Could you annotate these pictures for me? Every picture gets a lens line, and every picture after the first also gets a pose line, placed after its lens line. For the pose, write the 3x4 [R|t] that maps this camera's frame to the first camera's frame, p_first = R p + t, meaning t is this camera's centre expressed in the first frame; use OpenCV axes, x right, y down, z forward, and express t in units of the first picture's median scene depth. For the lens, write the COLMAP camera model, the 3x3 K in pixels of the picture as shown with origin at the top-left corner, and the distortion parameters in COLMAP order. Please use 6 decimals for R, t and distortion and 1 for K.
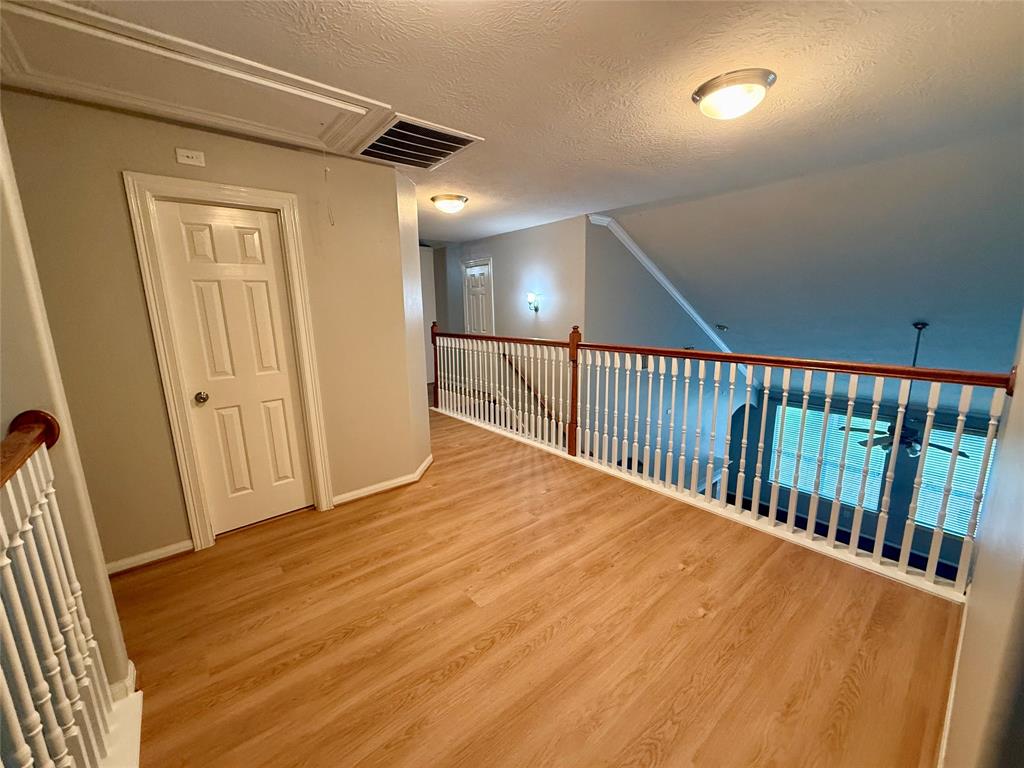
lens RADIAL K [[406.3, 0, 508.8], [0, 406.3, 382.4], [0, 0, 1]] dist [-0.000901, -0.000029]
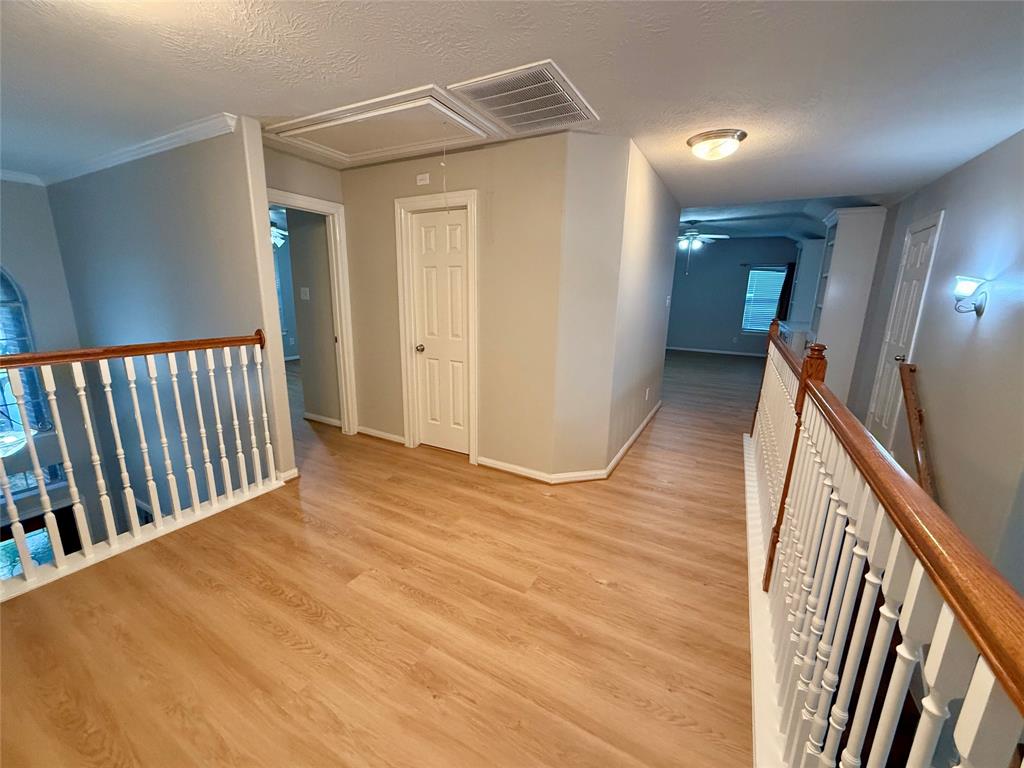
lens RADIAL K [[406.3, 0, 508.8], [0, 406.3, 382.4], [0, 0, 1]] dist [-0.000901, -0.000029]
pose [[0.365844, 0.231461, -0.901435, 0.630900], [-0.203456, 0.965043, 0.165222, -0.134505], [0.908165, 0.122957, 0.400147, 0.646642]]
